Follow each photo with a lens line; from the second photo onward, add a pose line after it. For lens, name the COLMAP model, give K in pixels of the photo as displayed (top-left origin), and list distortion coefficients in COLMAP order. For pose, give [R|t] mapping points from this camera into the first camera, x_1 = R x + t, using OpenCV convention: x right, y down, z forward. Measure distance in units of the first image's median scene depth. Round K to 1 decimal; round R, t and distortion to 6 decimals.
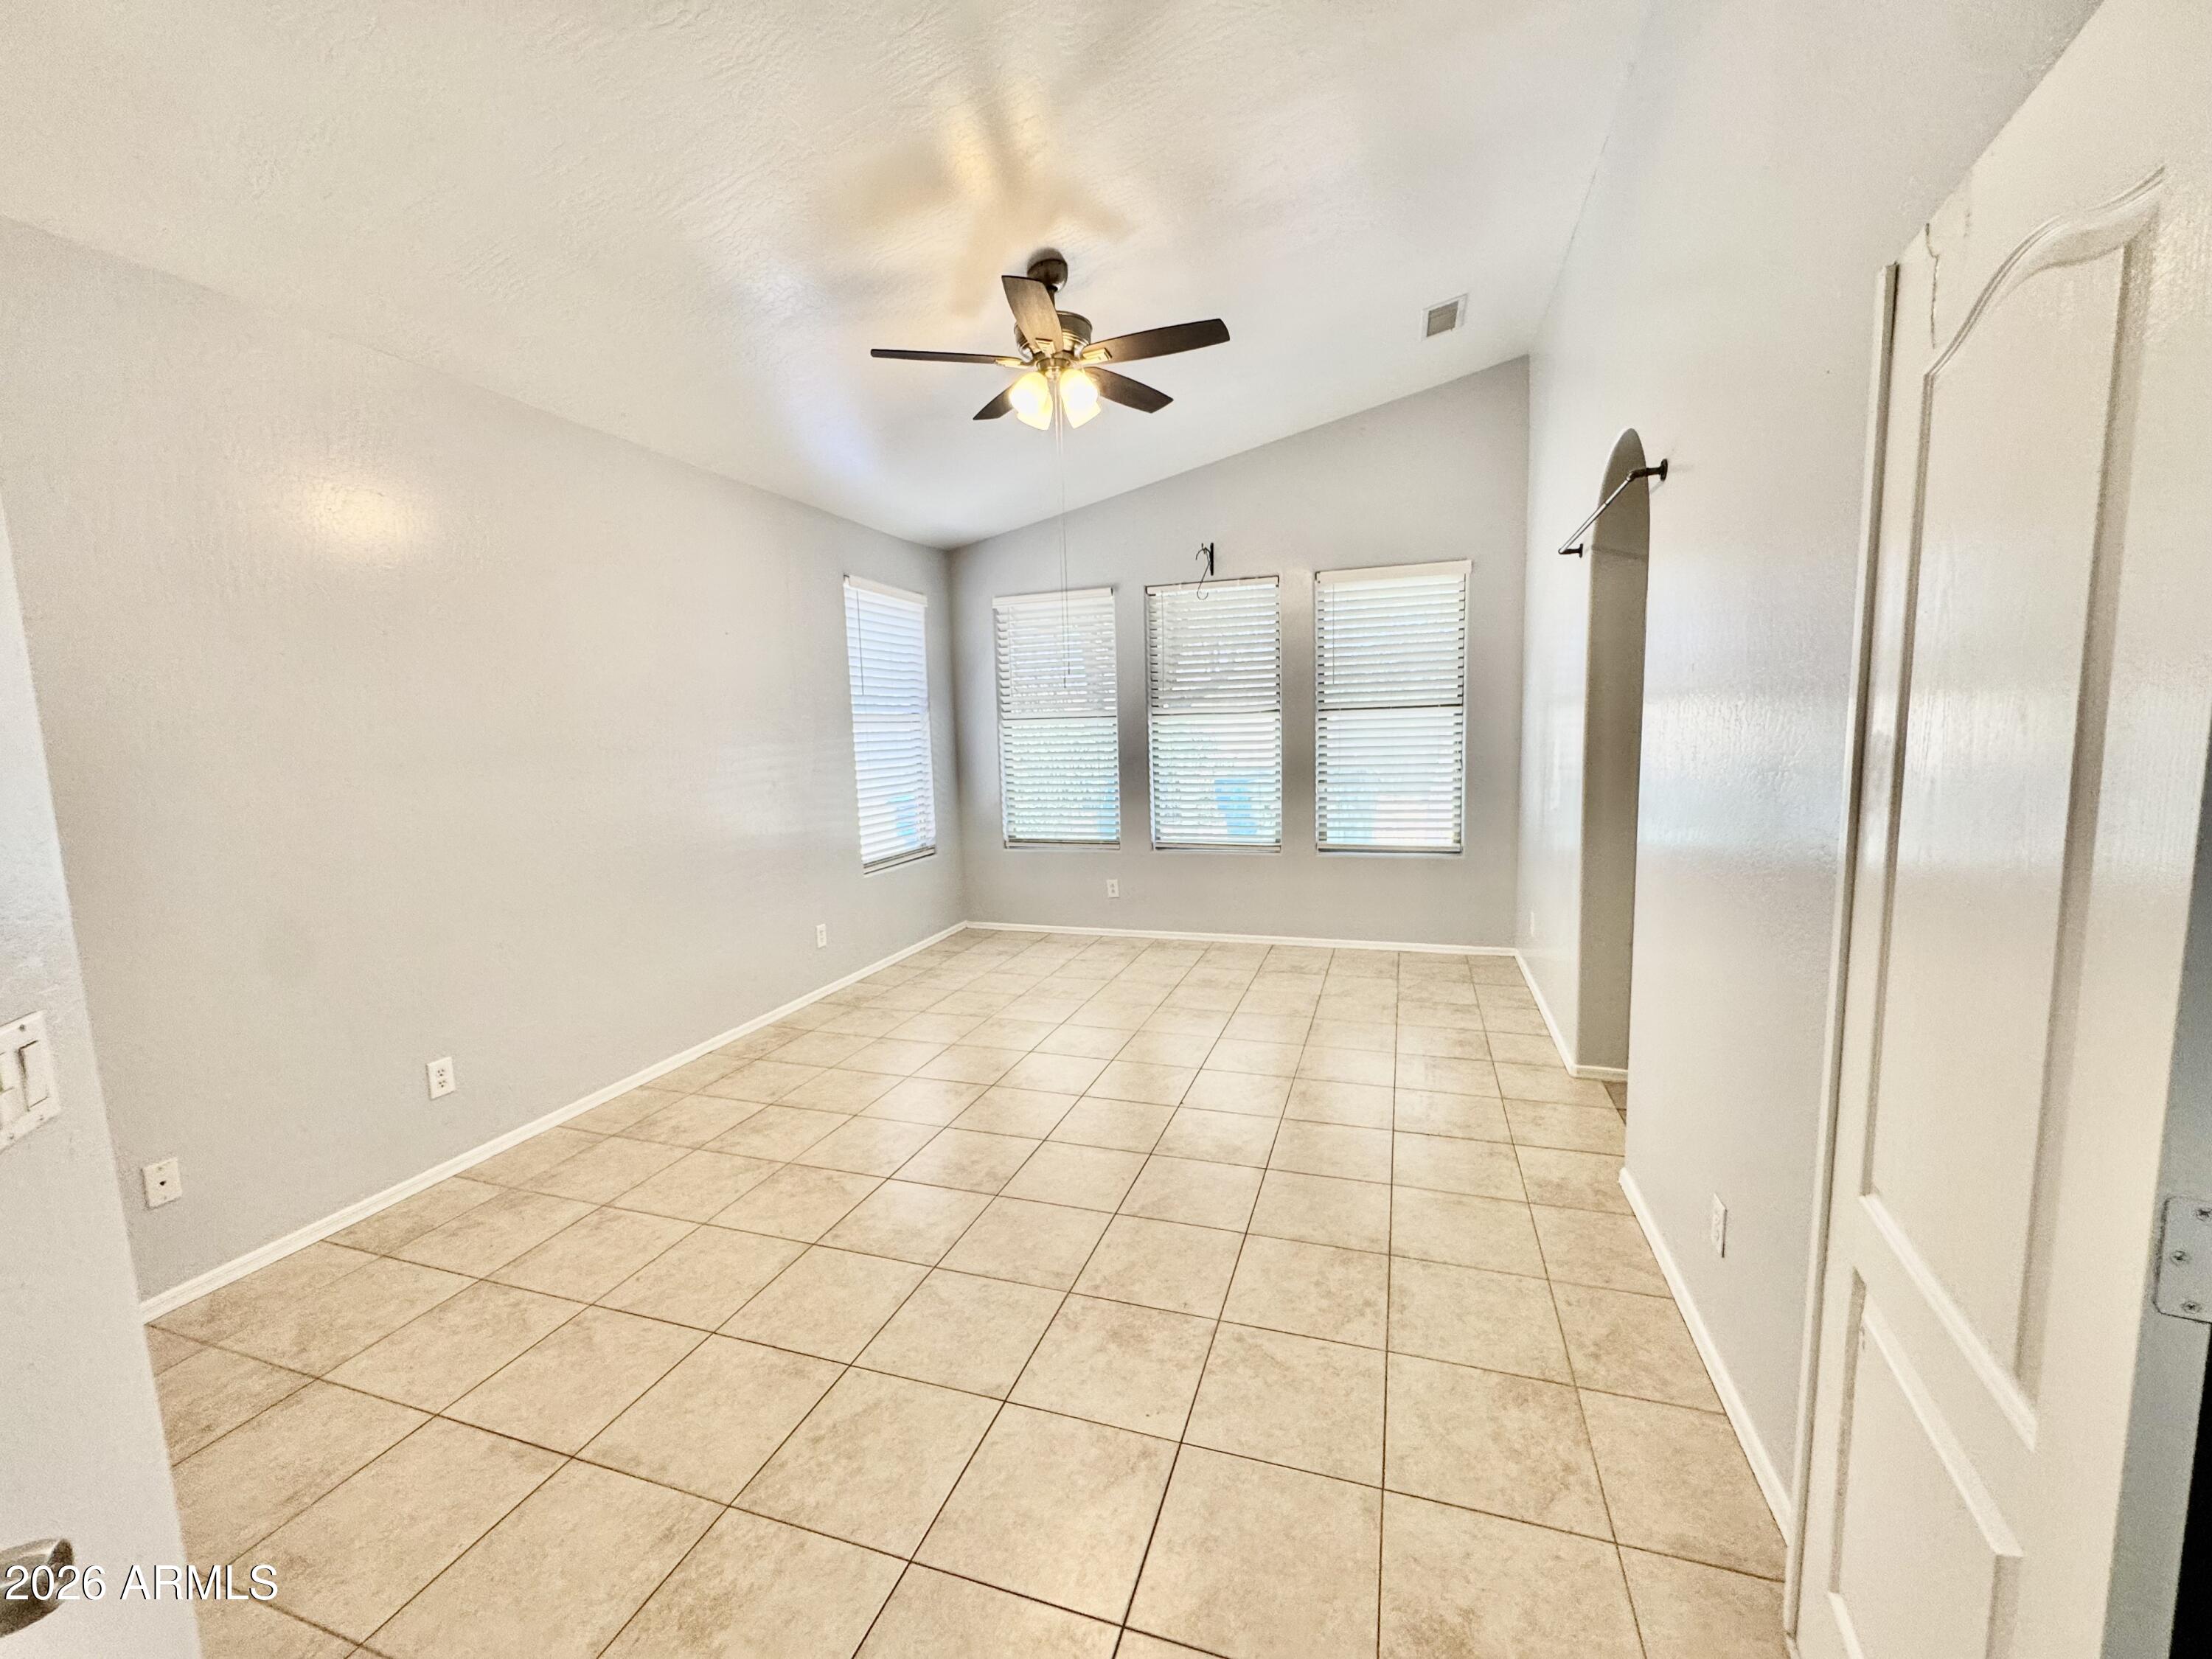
lens RADIAL K [[887.8, 0, 1108.5], [0, 887.8, 831.7], [0, 0, 1]] dist [-0.004598, 0.000320]
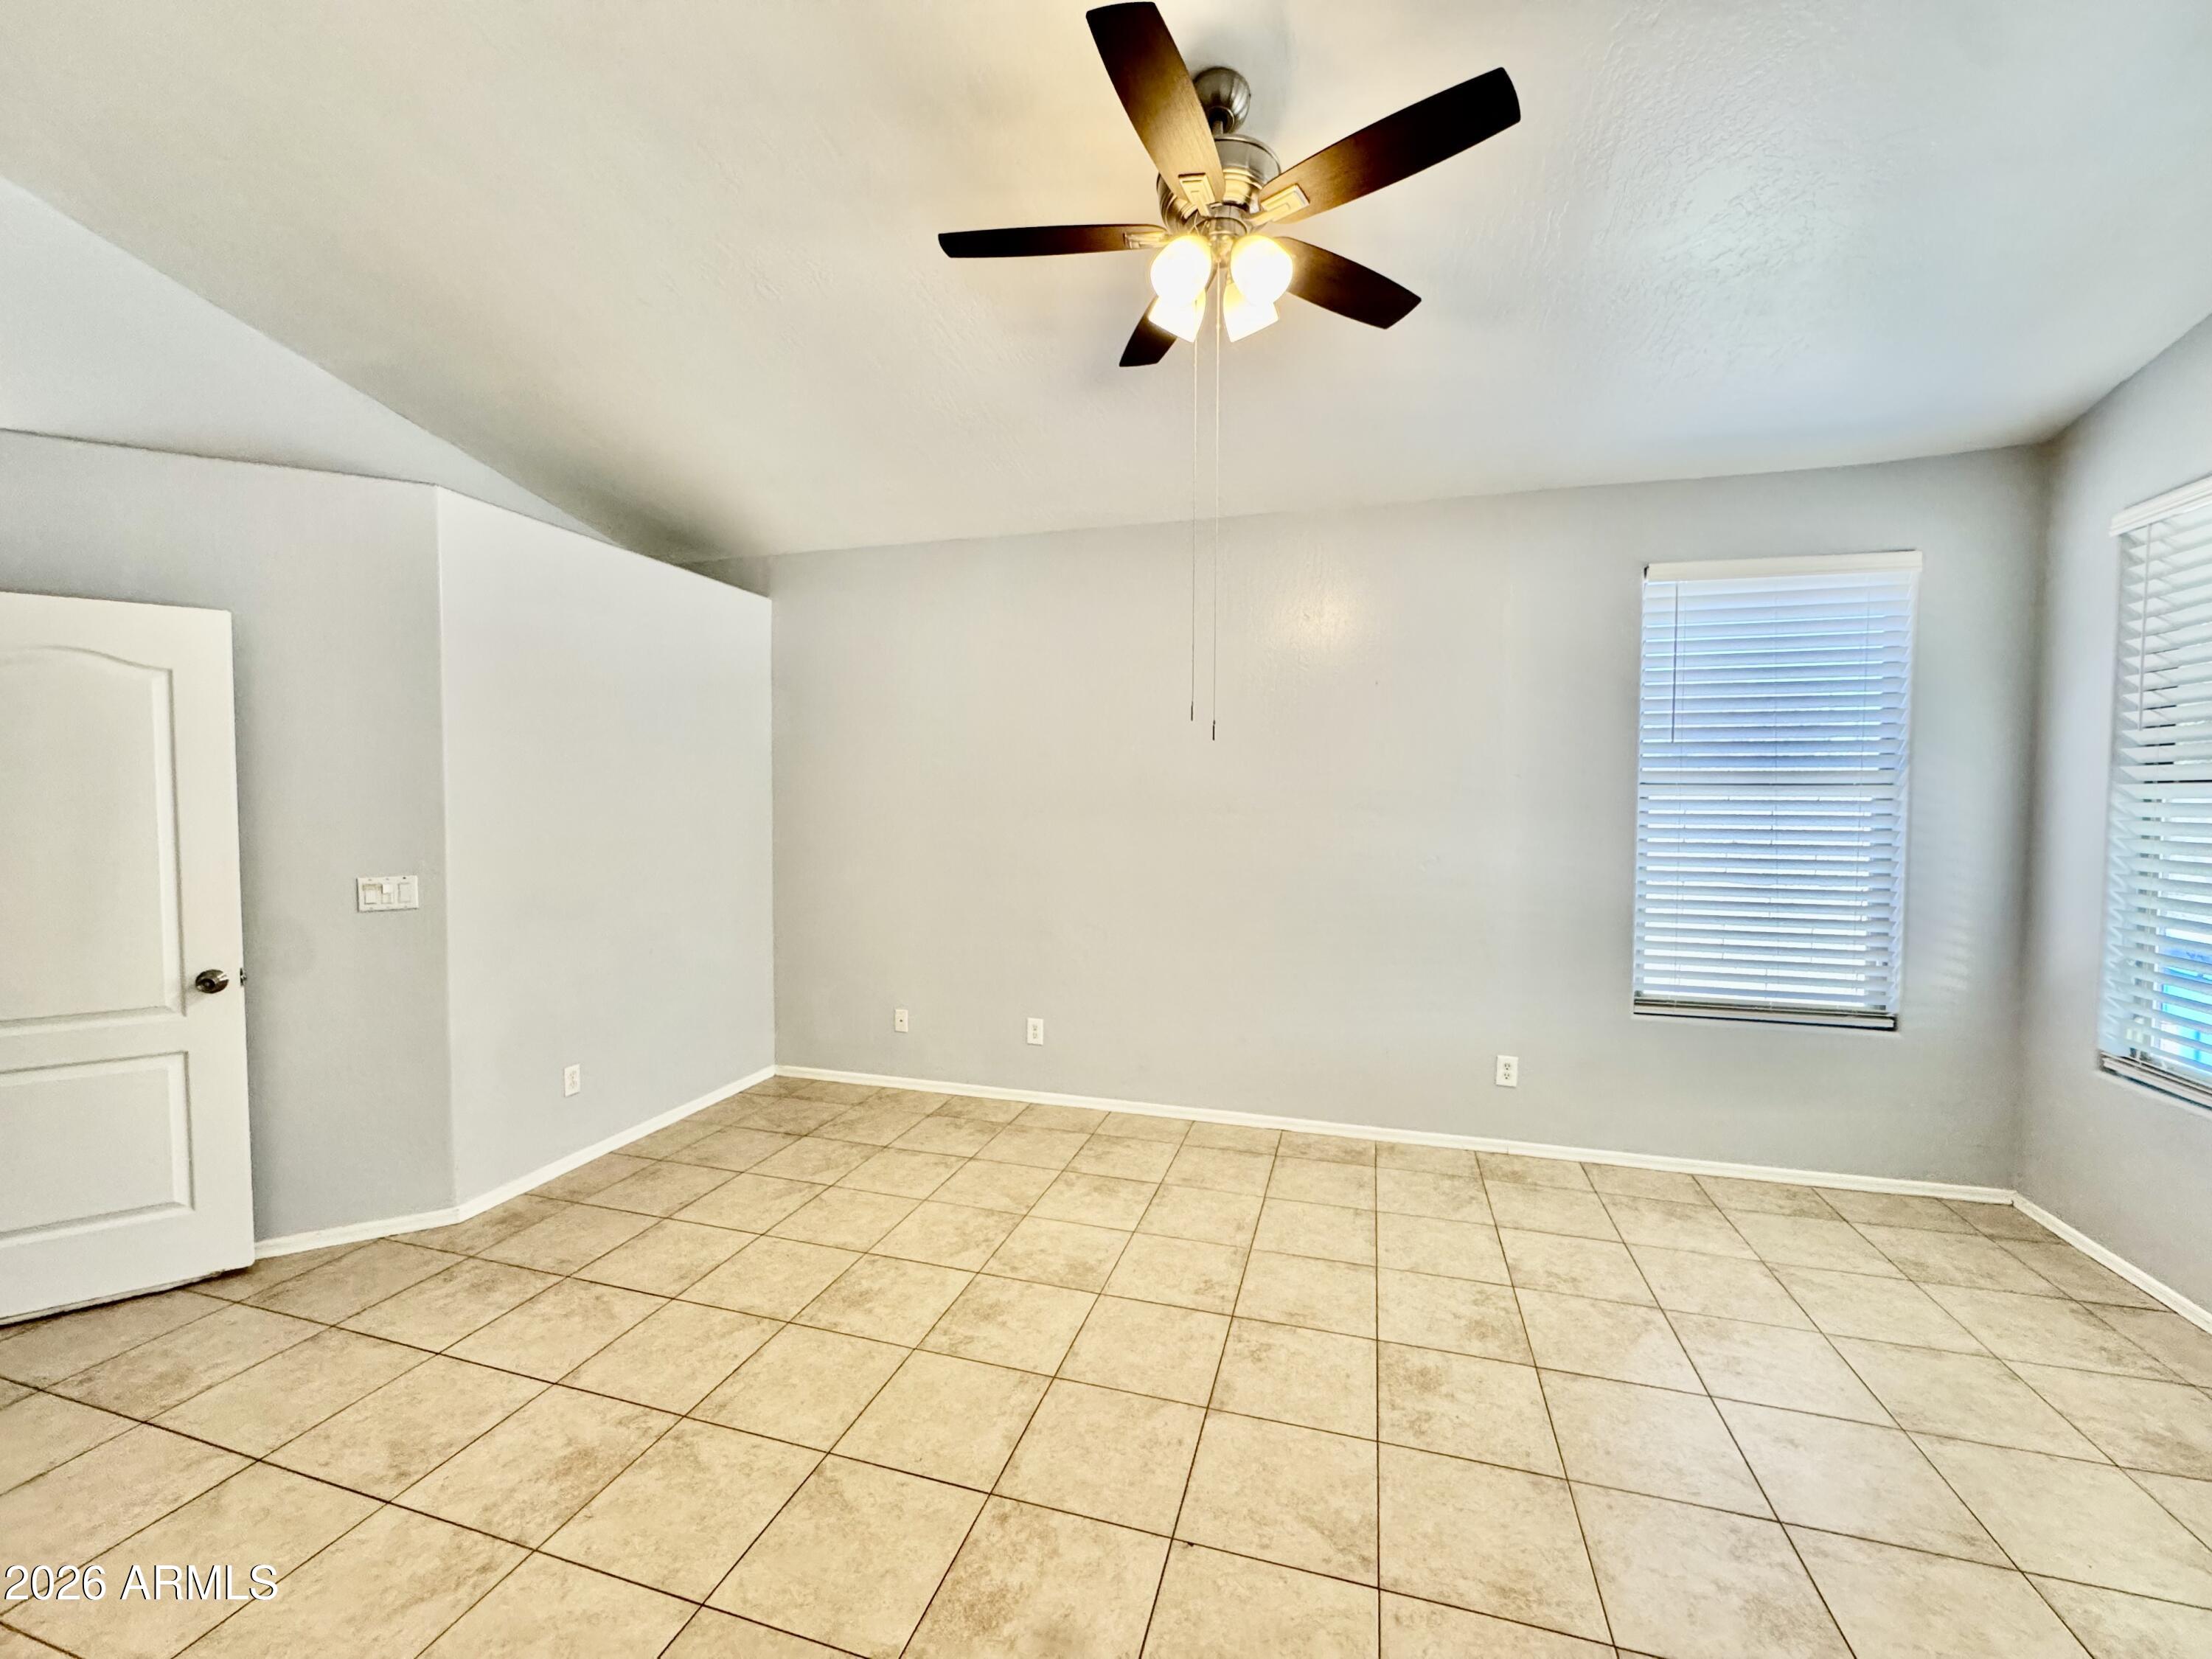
lens RADIAL K [[887.8, 0, 1108.5], [0, 887.8, 831.7], [0, 0, 1]] dist [-0.004598, 0.000320]
pose [[0.031669, 0.069407, -0.997086, 0.607720], [-0.121291, 0.990480, 0.065095, -0.137484], [0.992112, 0.118876, 0.039786, 0.962318]]
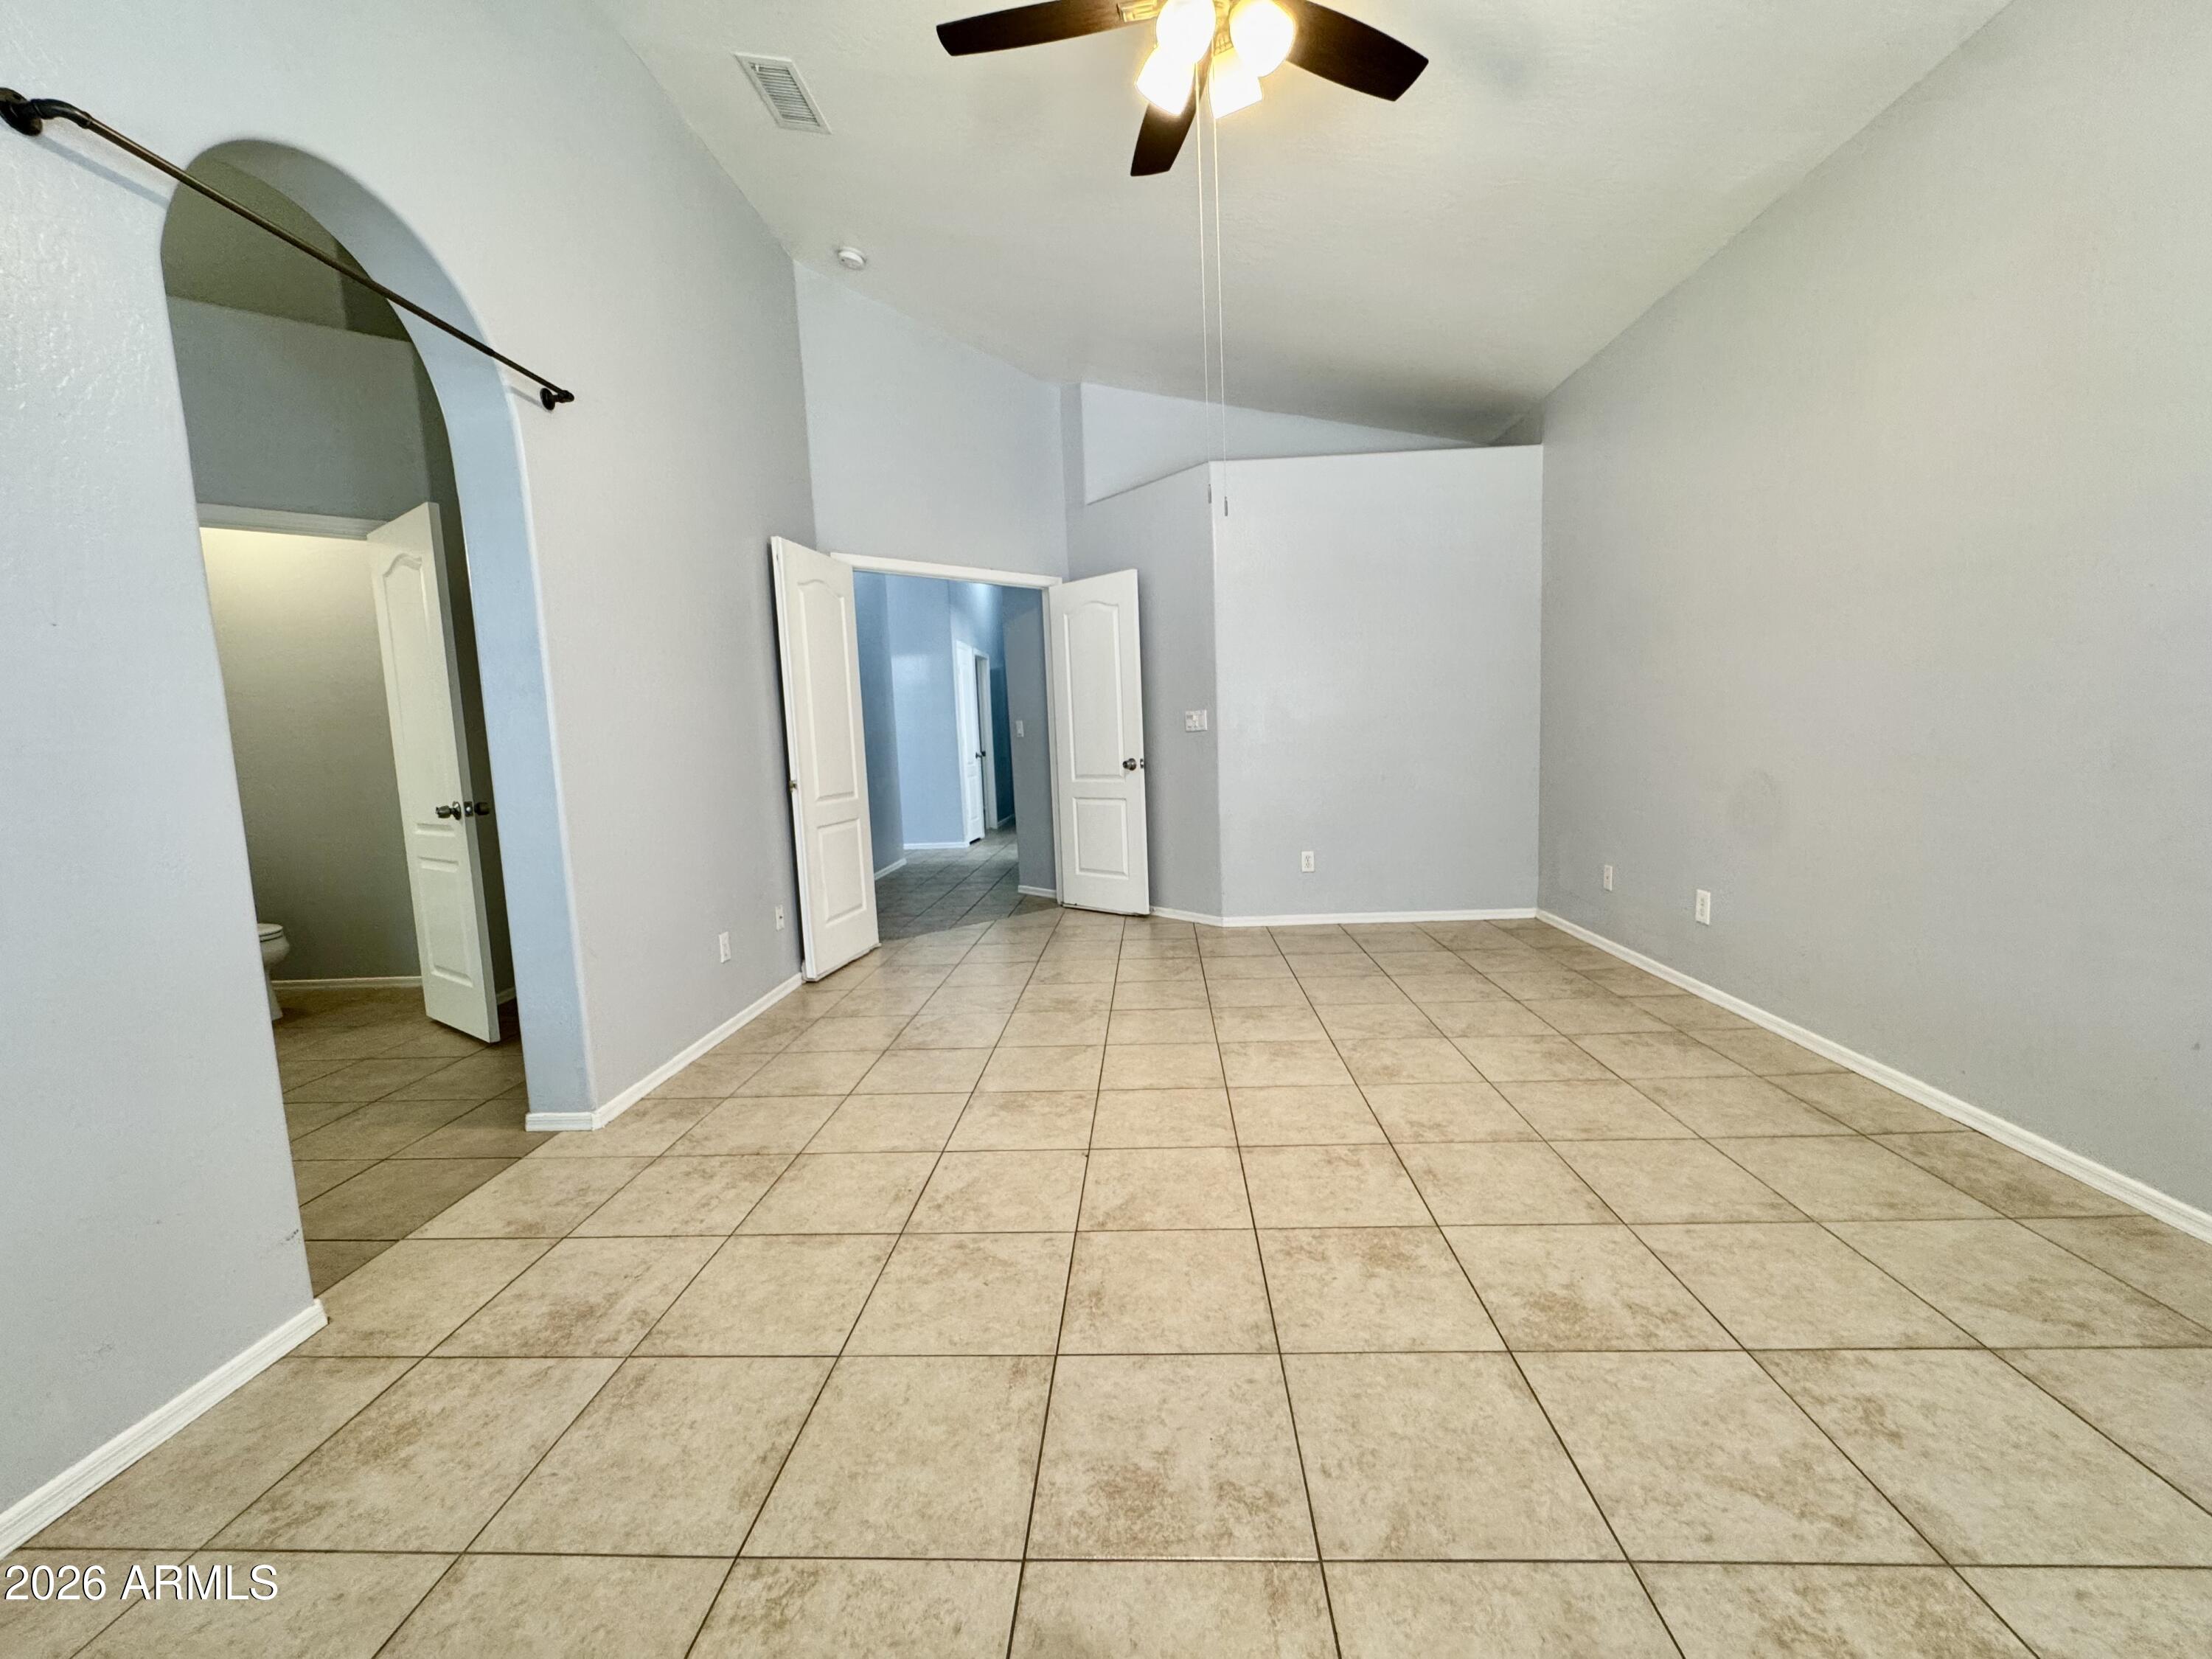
lens RADIAL K [[887.8, 0, 1108.5], [0, 887.8, 831.7], [0, 0, 1]] dist [-0.004598, 0.000320]
pose [[-0.961774, 0.097547, -0.255880, 0.233921], [0.038636, 0.973393, 0.225861, -0.091985], [0.271104, 0.207341, -0.939953, 1.723930]]
